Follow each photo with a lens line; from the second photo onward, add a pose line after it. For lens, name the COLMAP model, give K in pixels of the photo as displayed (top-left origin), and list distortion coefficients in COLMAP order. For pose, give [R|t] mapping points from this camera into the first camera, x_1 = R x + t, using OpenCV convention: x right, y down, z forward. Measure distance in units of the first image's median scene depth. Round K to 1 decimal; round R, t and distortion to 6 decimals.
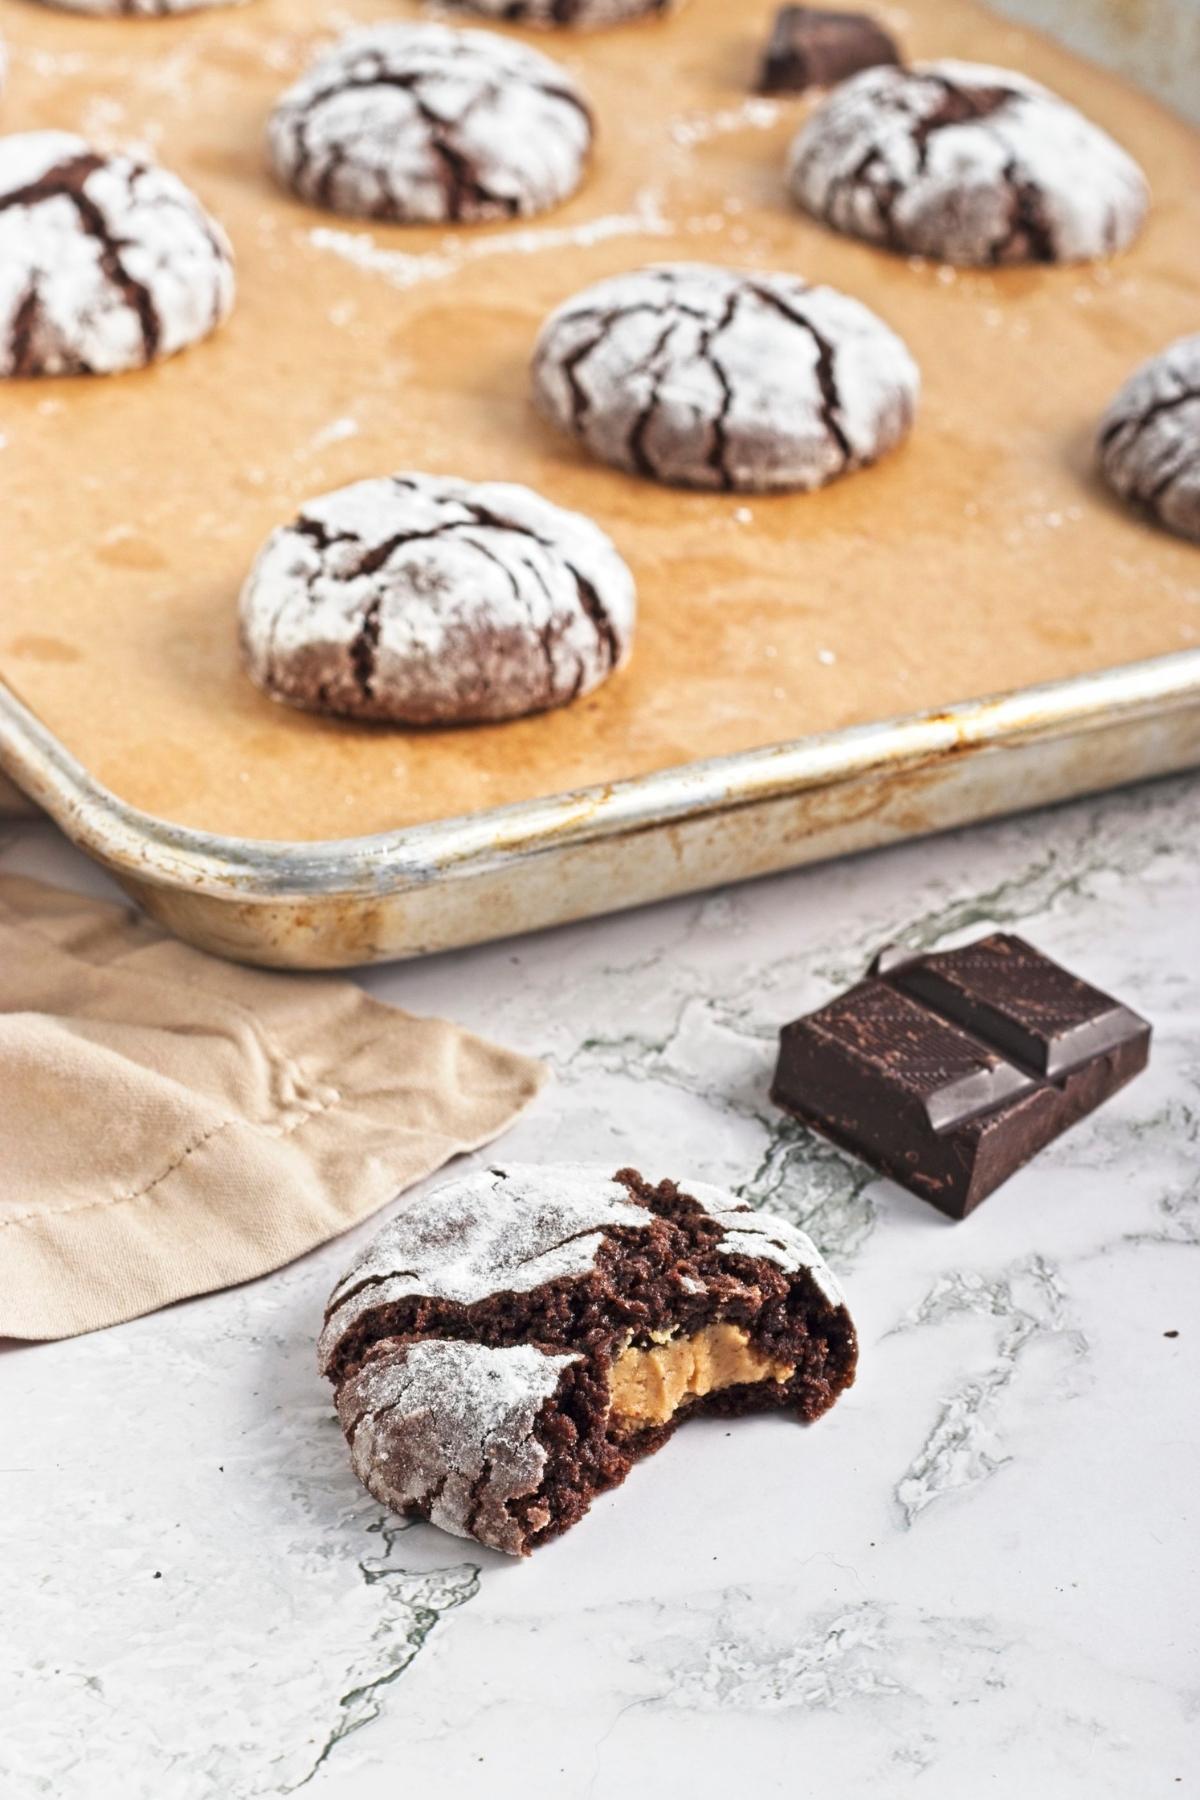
lens RADIAL K [[4638.8, 0, 600.0], [0, 4638.8, 900.0], [0, 0, 1]] dist [-0.201749, -0.012965]
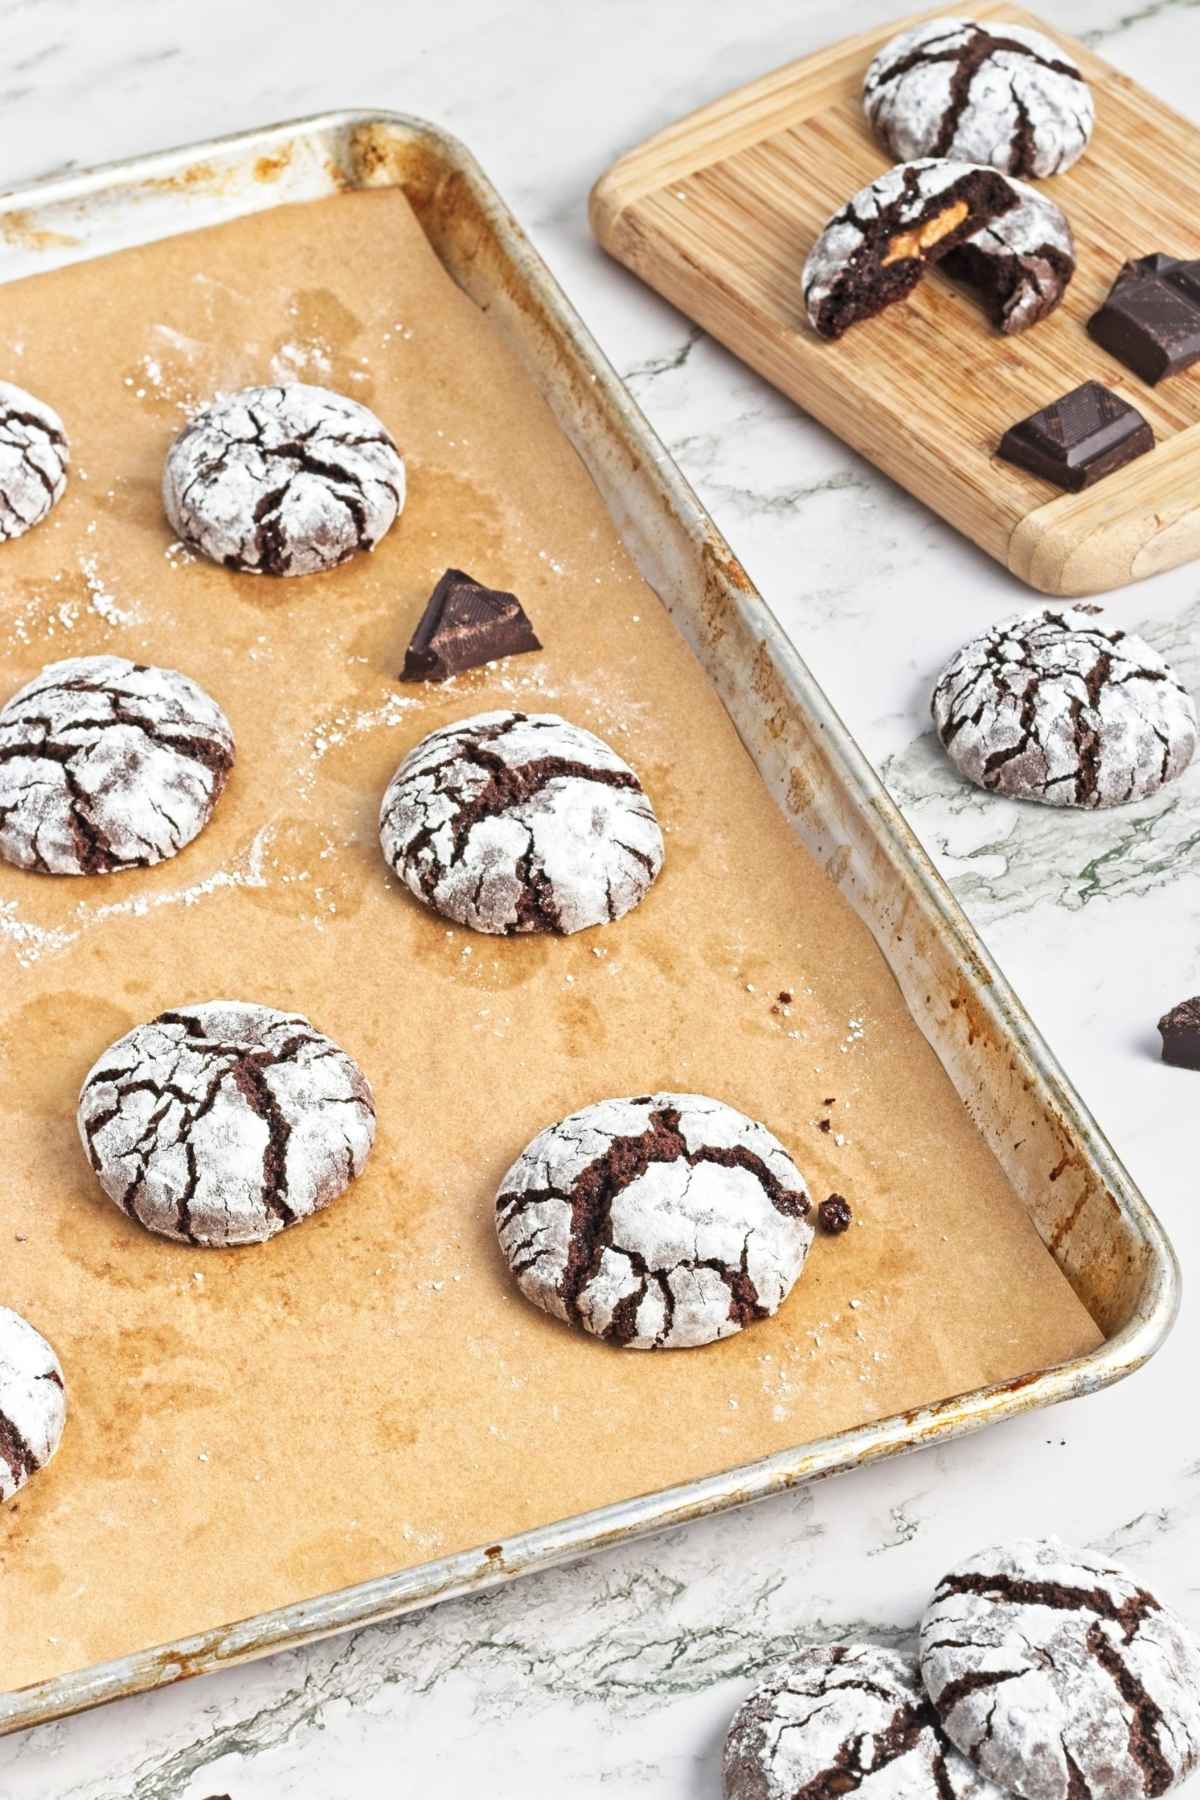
lens RADIAL K [[4634.9, 0, 600.0], [0, 4634.9, 900.0], [0, 0, 1]] dist [-0.021606, -0.274350]
pose [[0.987563, 0.064998, -0.143162, 0.322126], [-0.030357, 0.972241, 0.232006, -0.491154], [0.154267, -0.224774, 0.962122, -0.229100]]
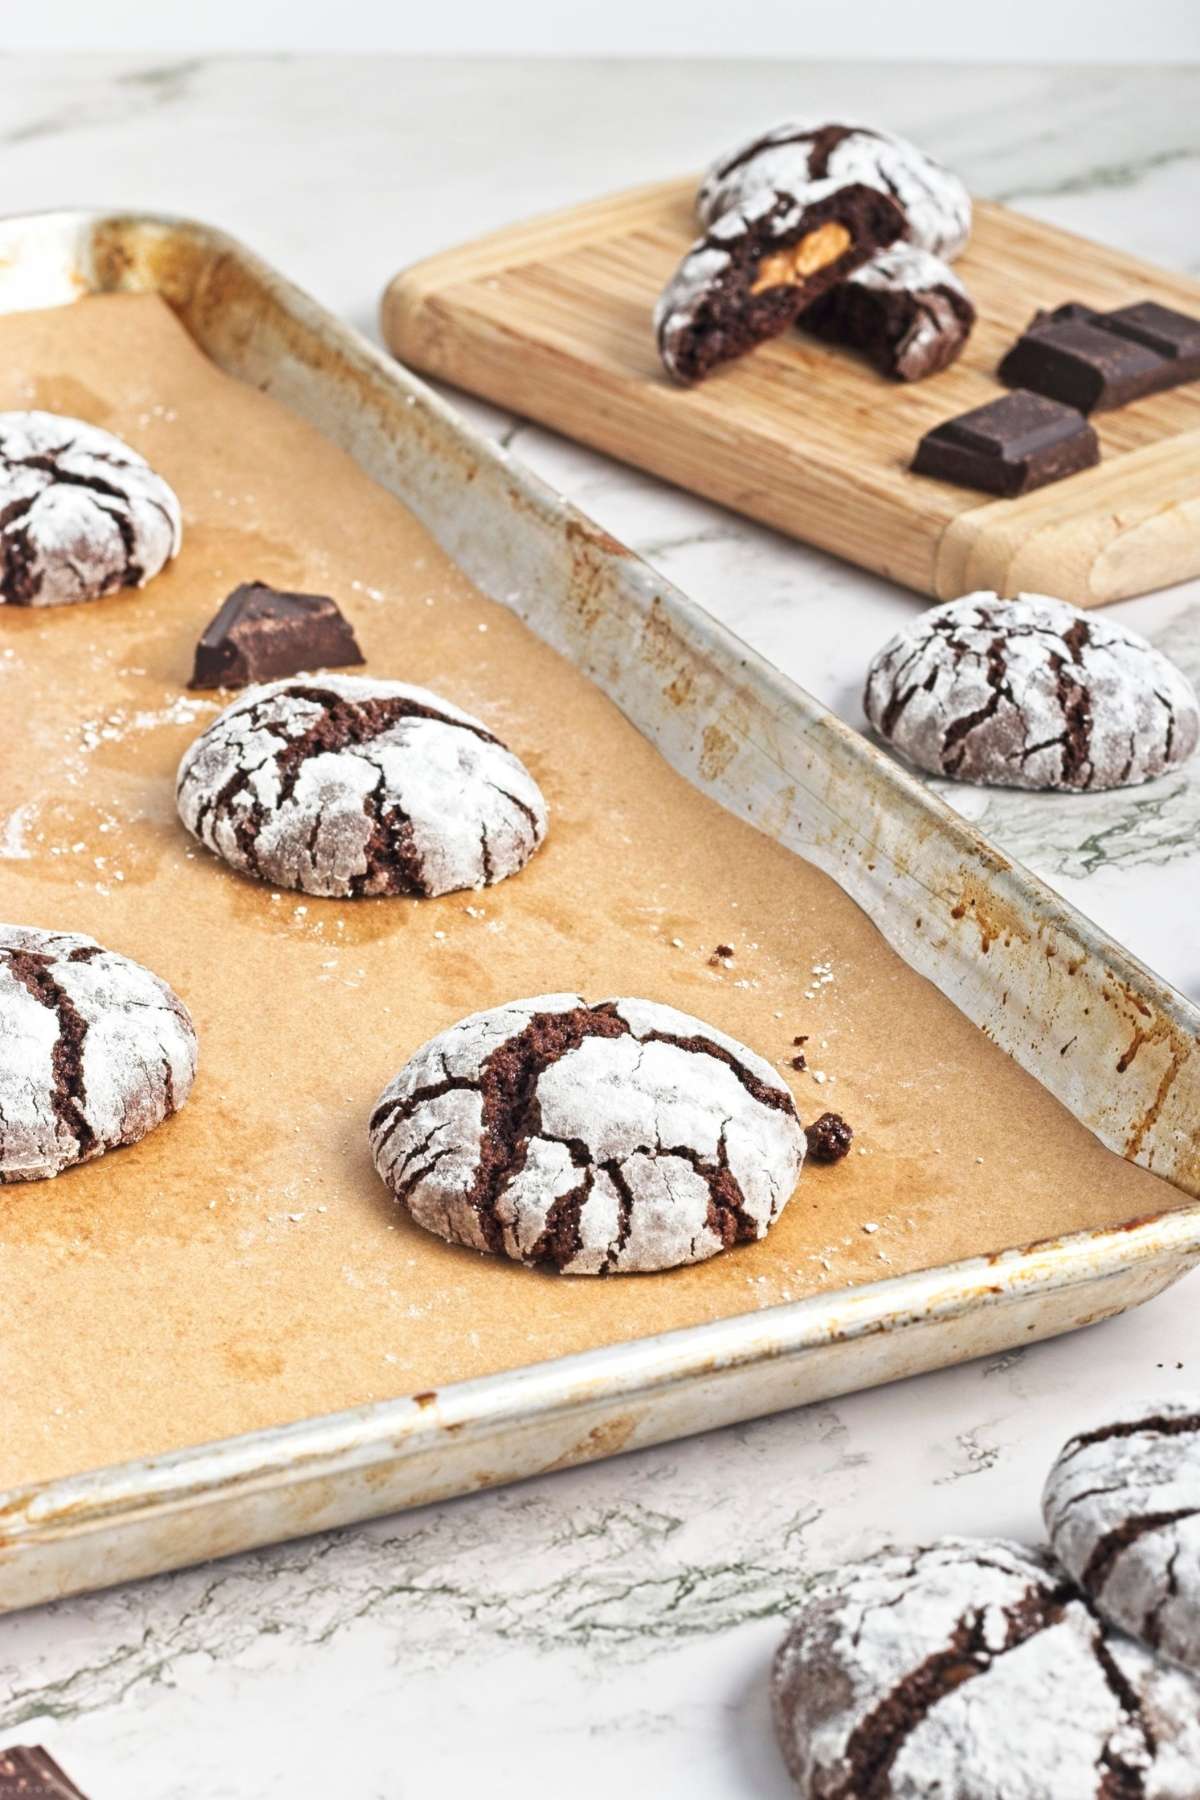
lens RADIAL K [[4634.9, 0, 600.0], [0, 4634.9, 900.0], [0, 0, 1]] dist [-0.021606, -0.274350]
pose [[0.998217, 0.012965, -0.058265, 0.213117], [-0.016257, 0.998277, -0.056376, -0.093937], [0.057434, 0.057222, 0.996708, 0.054698]]
